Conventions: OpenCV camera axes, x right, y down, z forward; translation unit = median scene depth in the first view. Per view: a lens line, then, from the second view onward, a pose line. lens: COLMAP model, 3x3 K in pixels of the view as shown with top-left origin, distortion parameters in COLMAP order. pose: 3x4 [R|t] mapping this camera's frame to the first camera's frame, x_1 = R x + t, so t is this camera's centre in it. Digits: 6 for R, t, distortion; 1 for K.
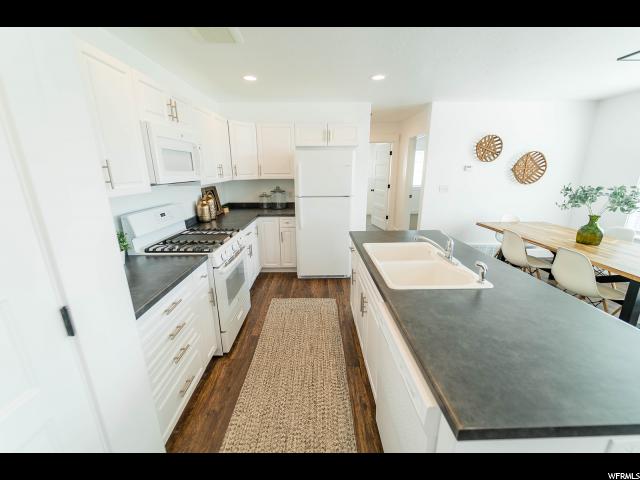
lens RADIAL K [[255.9, 0, 319.7], [0, 255.9, 238.6], [0, 0, 1]] dist [0.001123, -0.000211]
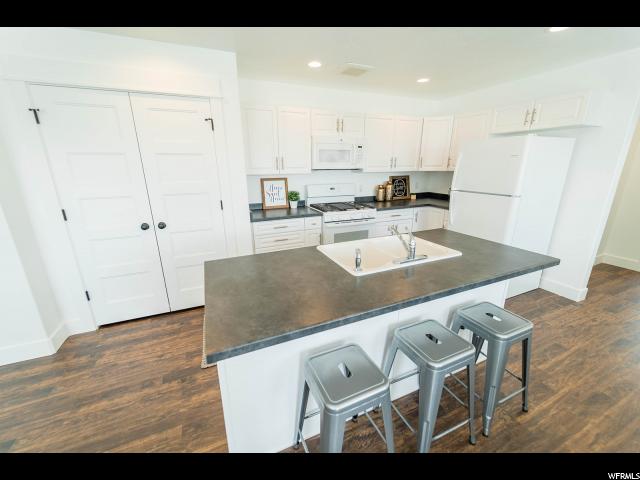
lens RADIAL K [[255.9, 0, 319.7], [0, 255.9, 238.6], [0, 0, 1]] dist [0.001123, -0.000211]
pose [[0.386119, 0.263646, -0.883970, 0.580809], [-0.239606, 0.954059, 0.179890, -0.040480], [0.890787, 0.142346, 0.431551, 0.160215]]
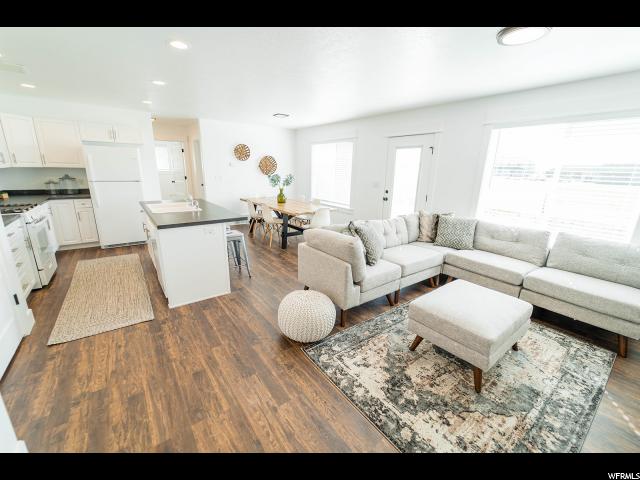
lens RADIAL K [[264.2, 0, 319.3], [0, 264.2, 239.2], [0, 0, 1]] dist [0.000351, -0.000257]
pose [[0.807023, -0.127413, 0.576611, 0.033649], [0.124975, 0.991179, 0.044105, 0.194501], [-0.577144, 0.036468, 0.815828, -0.679884]]
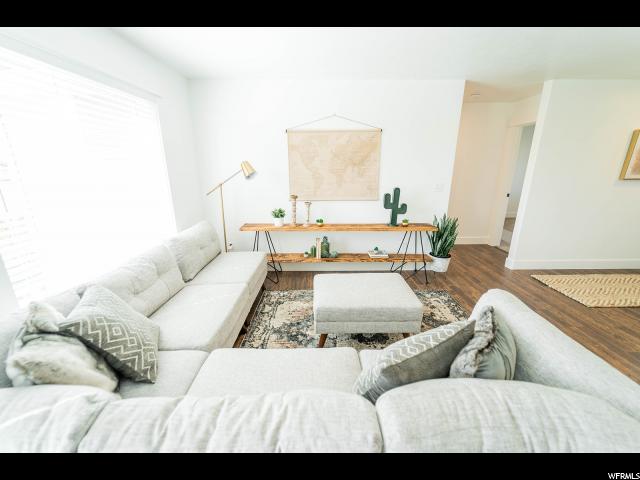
lens RADIAL K [[255.9, 0, 319.7], [0, 255.9, 238.6], [0, 0, 1]] dist [0.001123, -0.000211]
pose [[-0.999935, 0.009828, 0.005748, 0.769975], [0.011383, 0.851829, 0.523696, -0.028782], [0.000250, 0.523728, -0.851886, 0.113214]]
